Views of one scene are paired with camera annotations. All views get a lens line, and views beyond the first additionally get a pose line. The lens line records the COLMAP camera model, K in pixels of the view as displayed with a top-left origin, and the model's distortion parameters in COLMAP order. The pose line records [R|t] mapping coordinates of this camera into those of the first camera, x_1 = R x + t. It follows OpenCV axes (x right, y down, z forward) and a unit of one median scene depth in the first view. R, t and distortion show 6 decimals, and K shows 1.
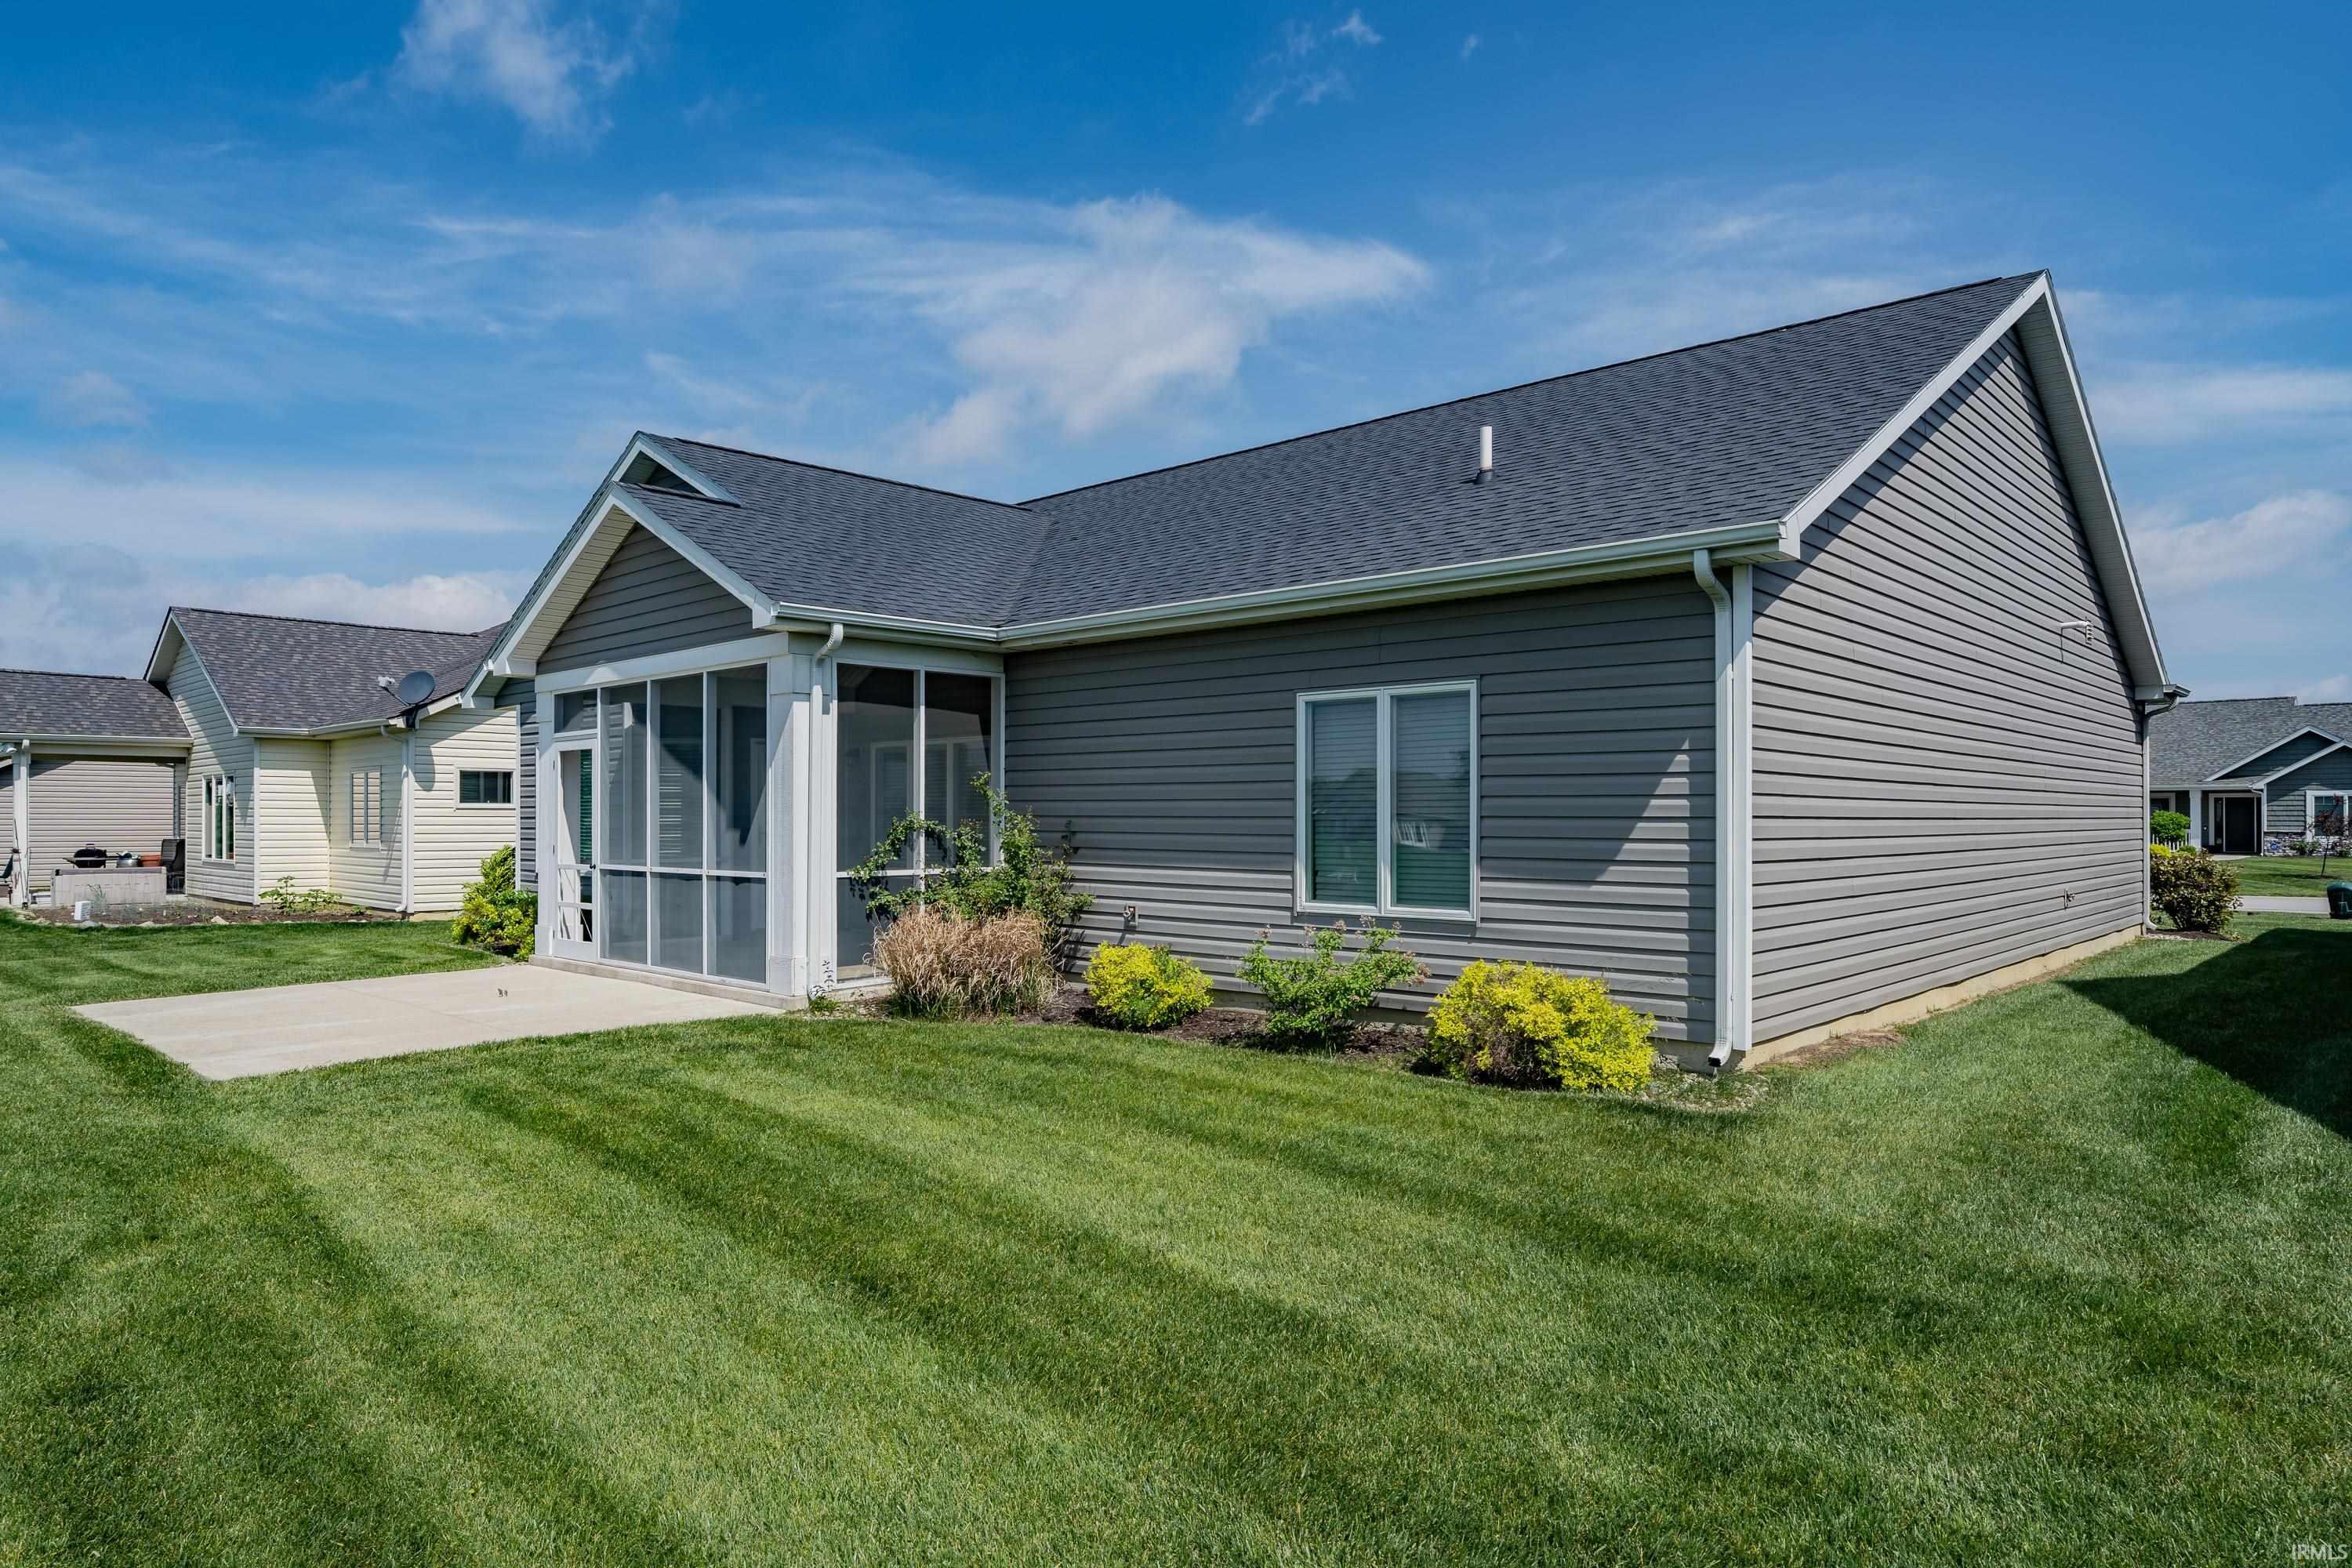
lens RADIAL K [[1381.9, 0, 1176.0], [0, 1381.9, 784.0], [0, 0, 1]] dist [-0.001215, -0.000055]
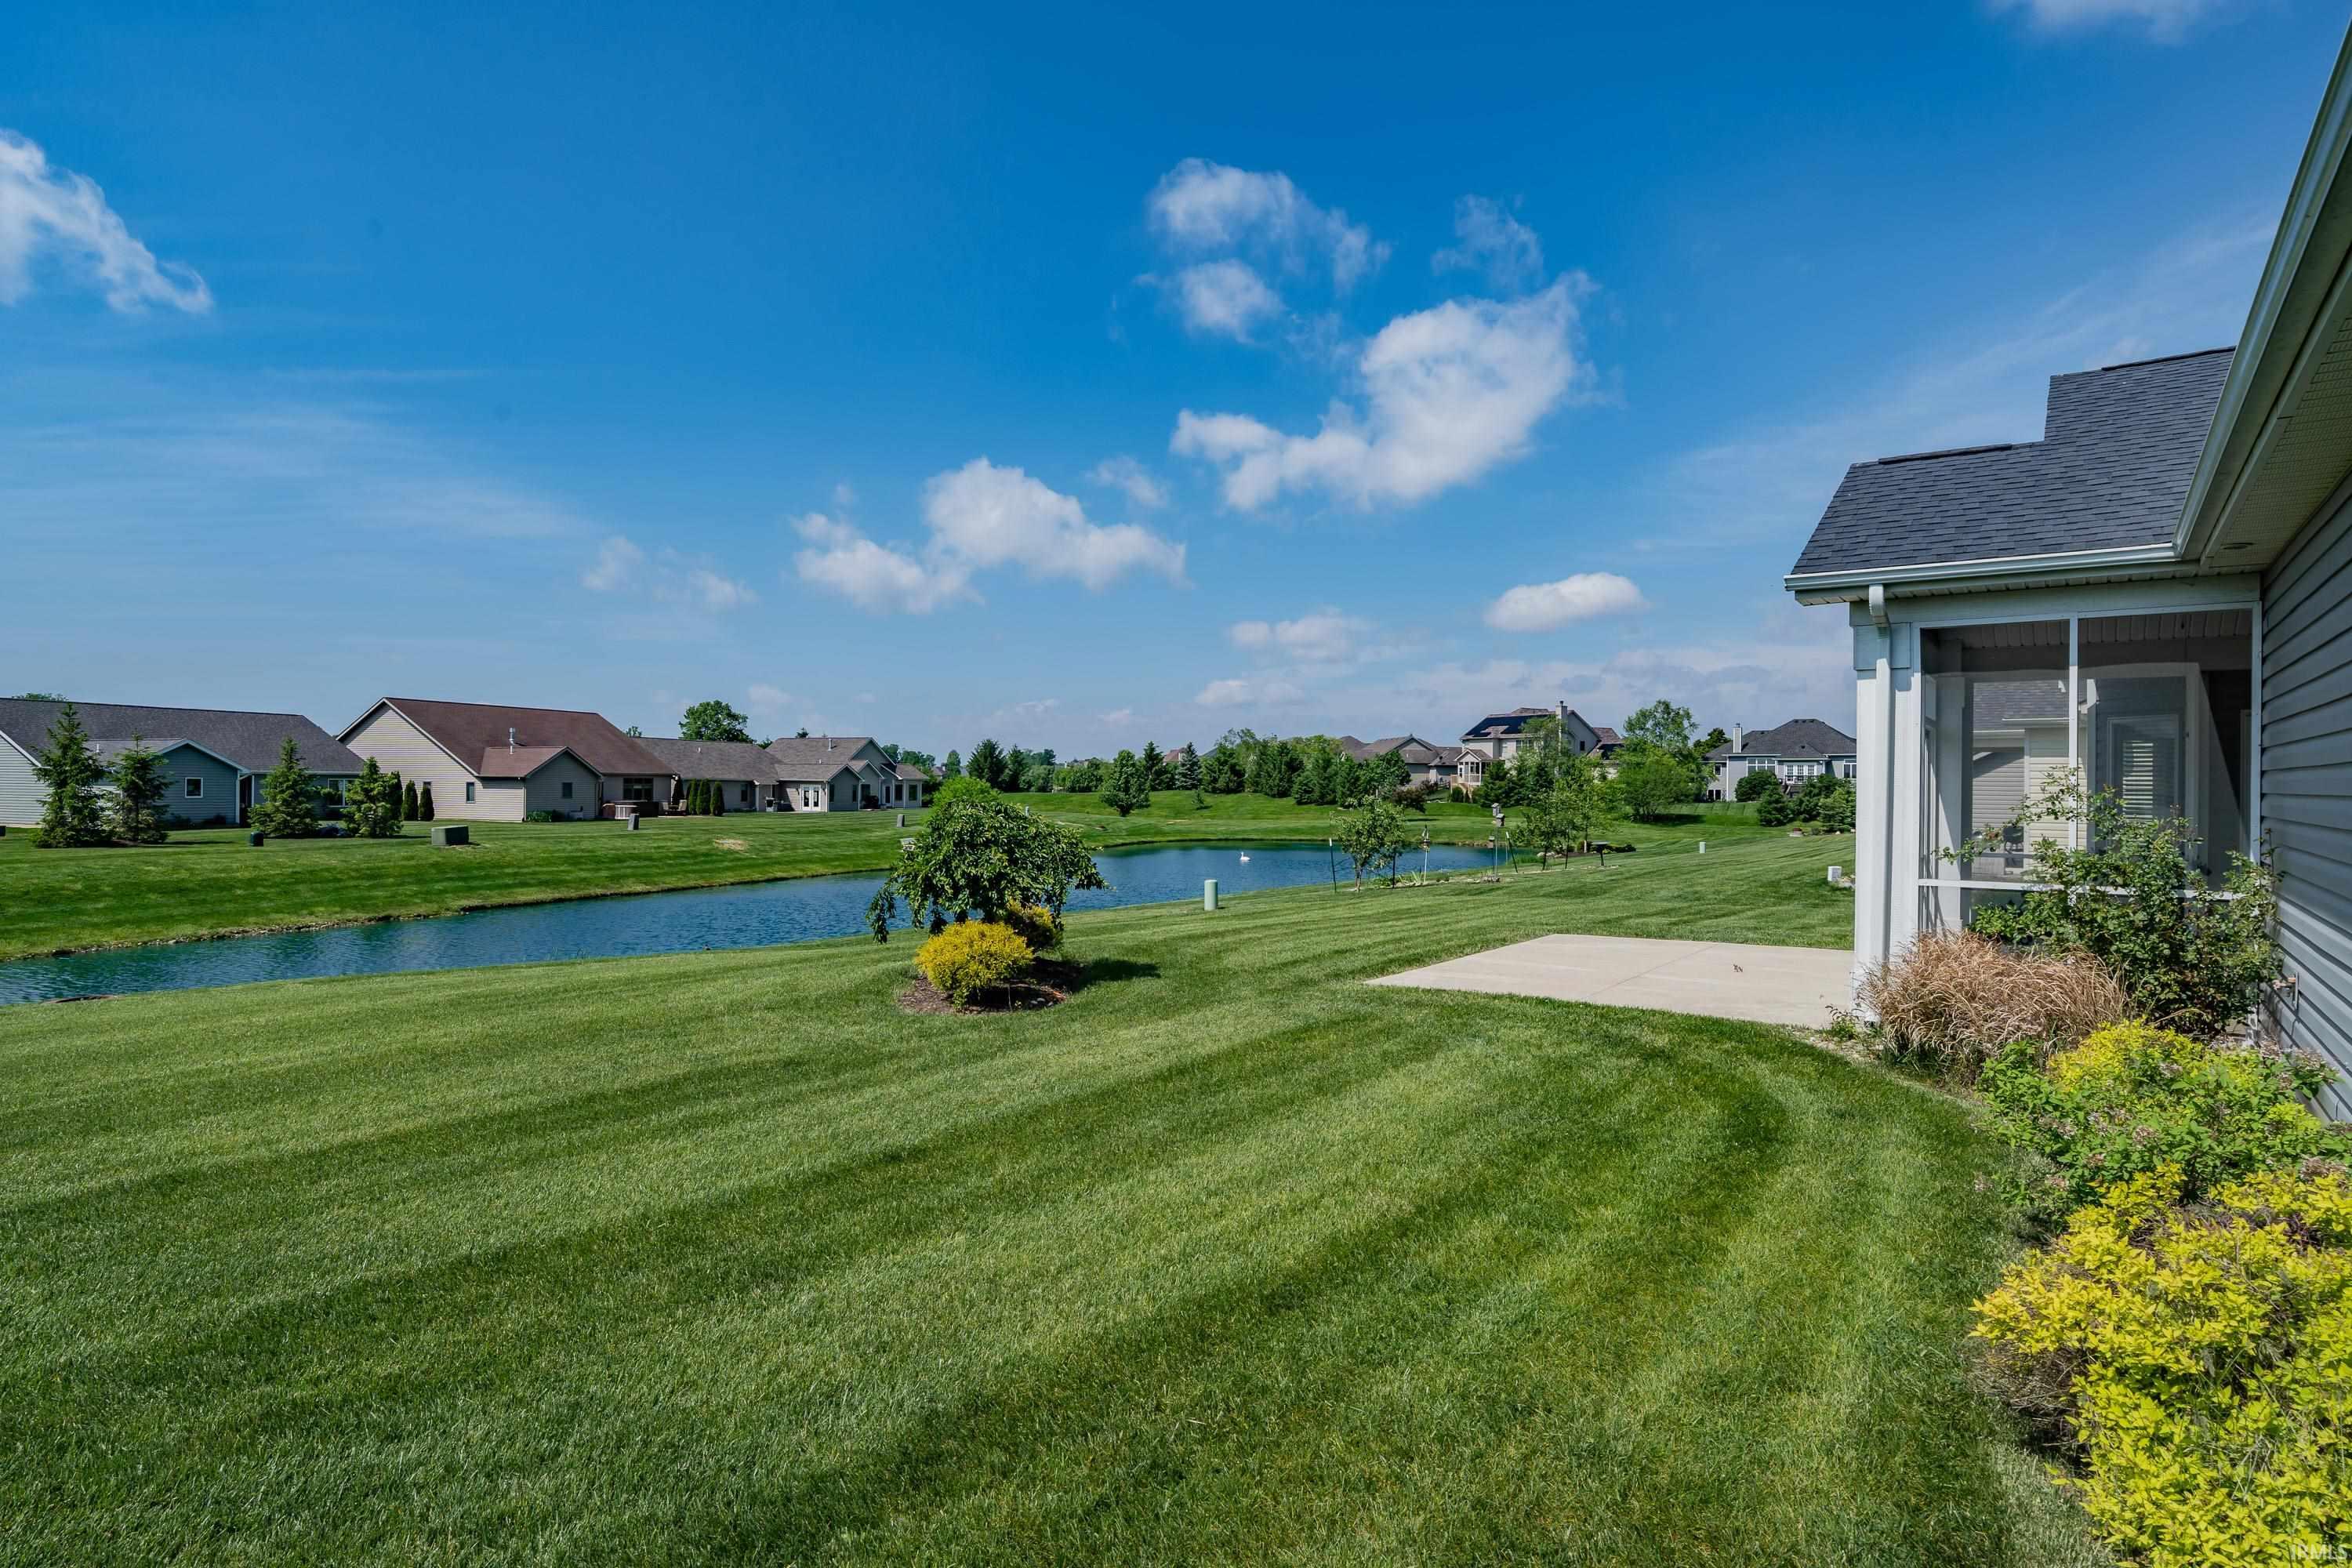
lens RADIAL K [[1239.7, 0, 1176.0], [0, 1239.7, 784.0], [0, 0, 1]] dist [-0.001006, -0.000136]
pose [[0.118545, 0.004372, -0.992939, 0.488674], [0.016493, 0.999844, 0.006371, -0.007482], [0.992812, -0.017131, 0.118455, 0.525763]]
